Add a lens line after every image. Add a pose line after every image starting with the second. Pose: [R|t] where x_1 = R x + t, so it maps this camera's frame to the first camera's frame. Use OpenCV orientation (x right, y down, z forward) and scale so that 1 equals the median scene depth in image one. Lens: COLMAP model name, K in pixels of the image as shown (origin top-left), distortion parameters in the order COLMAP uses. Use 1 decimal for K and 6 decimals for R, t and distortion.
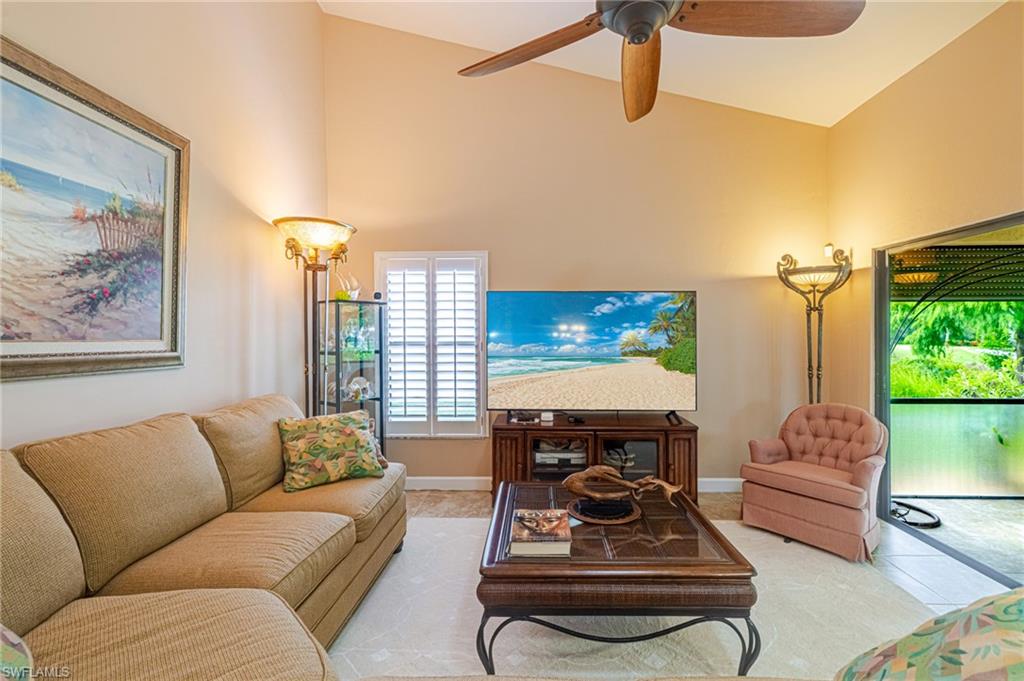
lens RADIAL K [[439.9, 0, 567.9], [0, 439.9, 336.4], [0, 0, 1]] dist [0.000413, -0.000450]
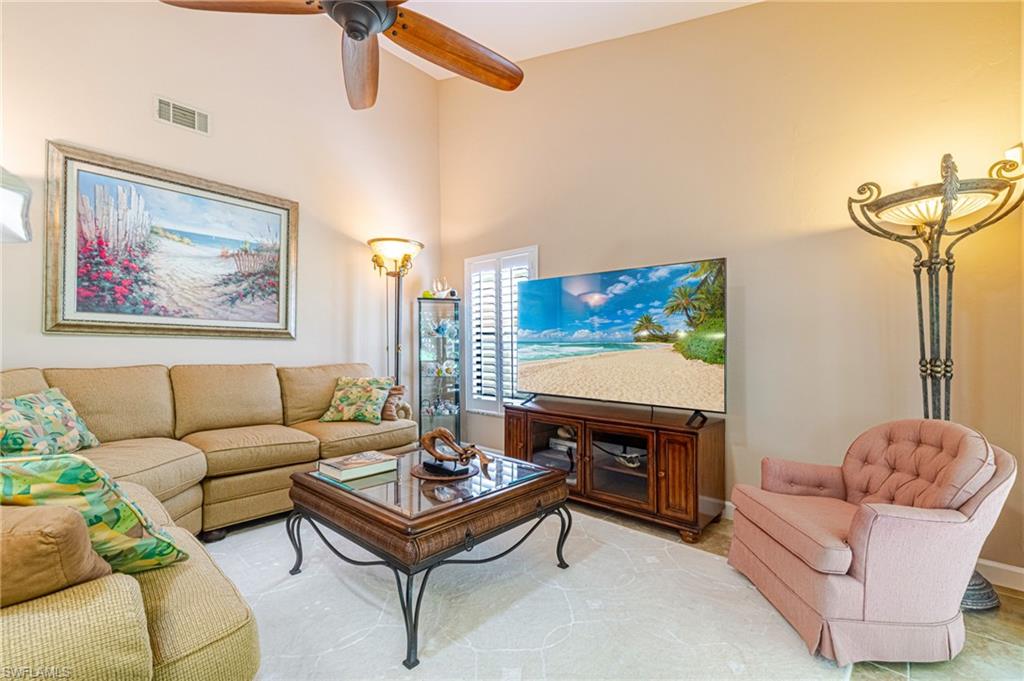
lens RADIAL K [[439.9, 0, 512.1], [0, 439.9, 336.6], [0, 0, 1]] dist [0.000413, -0.000450]
pose [[0.756590, -0.008020, -0.653840, 0.512630], [-0.005309, 0.999816, -0.018407, 0.052429], [0.653868, 0.017398, 0.756409, 0.175926]]
